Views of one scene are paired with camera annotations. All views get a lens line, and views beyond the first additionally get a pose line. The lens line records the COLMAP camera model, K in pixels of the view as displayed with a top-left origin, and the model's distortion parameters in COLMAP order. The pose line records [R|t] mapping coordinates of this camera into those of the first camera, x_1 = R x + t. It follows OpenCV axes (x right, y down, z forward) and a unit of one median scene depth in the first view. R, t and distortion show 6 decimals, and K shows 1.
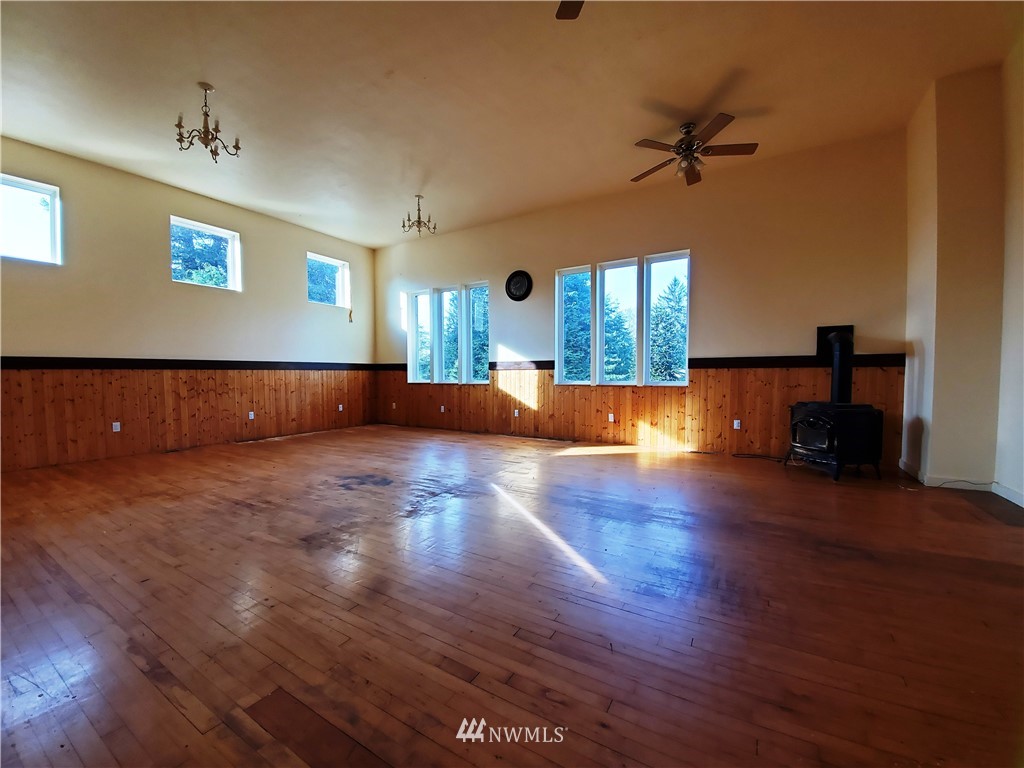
lens RADIAL K [[403.6, 0, 508.1], [0, 403.6, 395.3], [0, 0, 1]] dist [0.005663, -0.014918]
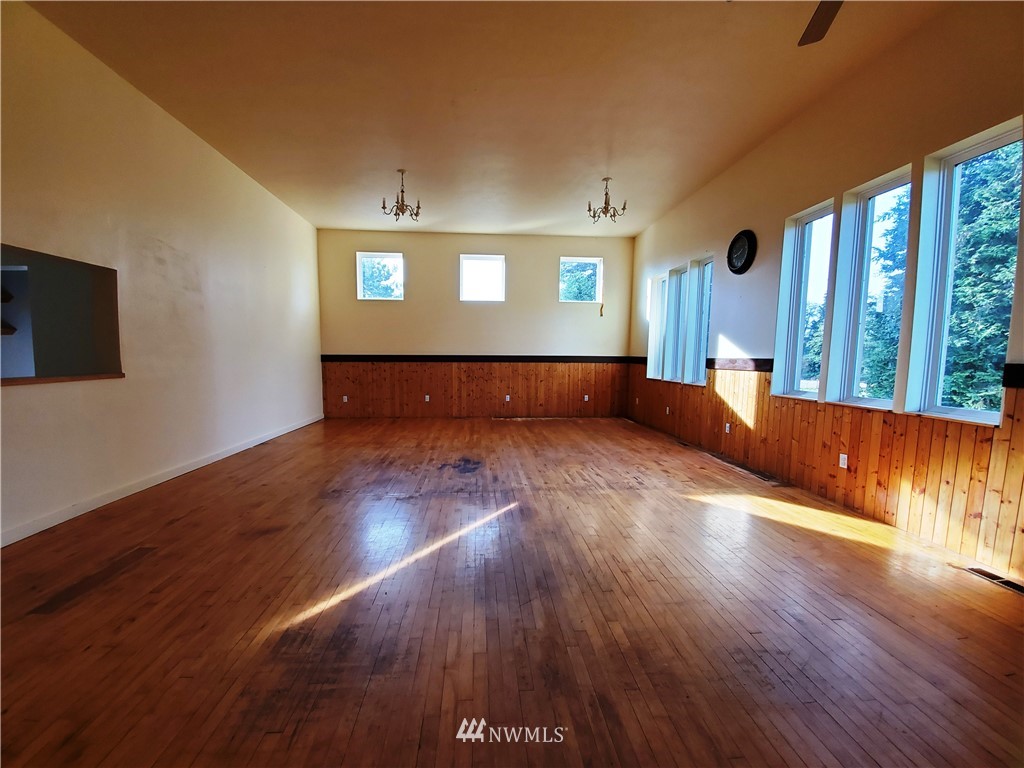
lens RADIAL K [[403.6, 0, 508.1], [0, 403.6, 395.3], [0, 0, 1]] dist [0.005663, -0.014918]
pose [[0.583966, 0.087720, -0.807025, 0.401569], [-0.053151, 0.996143, 0.069816, -0.049516], [0.810036, 0.002124, 0.586376, 0.255472]]
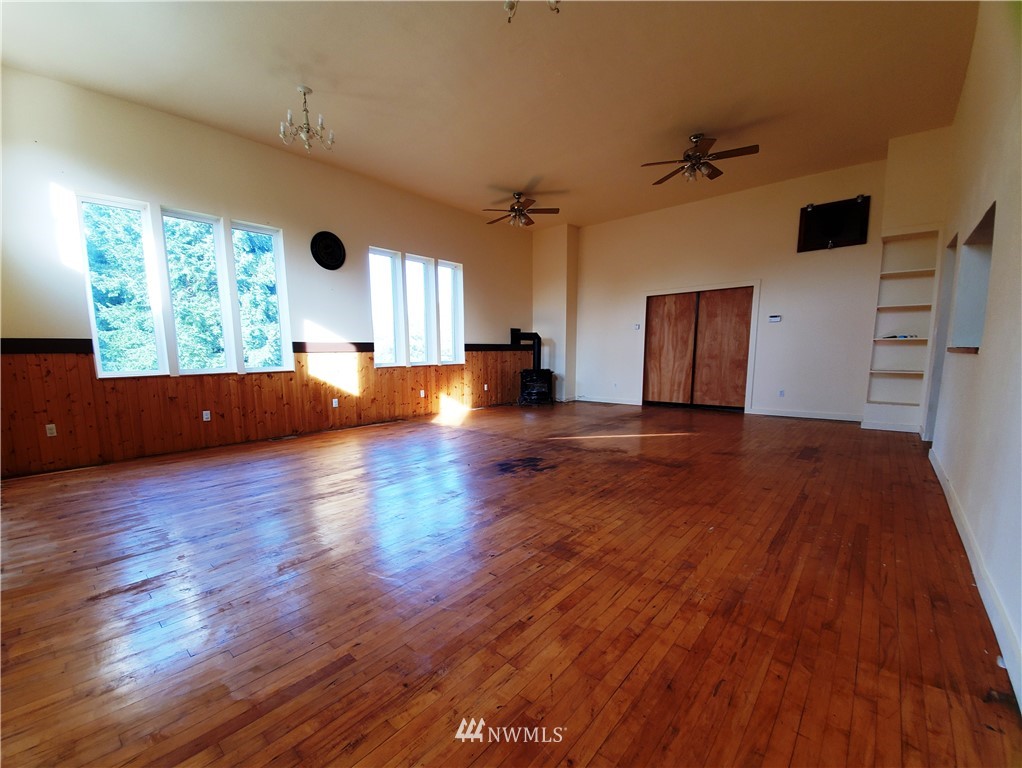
lens RADIAL K [[426.3, 0, 477.2], [0, 426.3, 416.5], [0, 0, 1]] dist [0.000639, -0.000001]
pose [[0.212243, -0.145410, 0.966338, -0.846416], [0.061432, 0.988897, 0.135312, -0.033803], [-0.975284, 0.030645, 0.218819, 0.539906]]
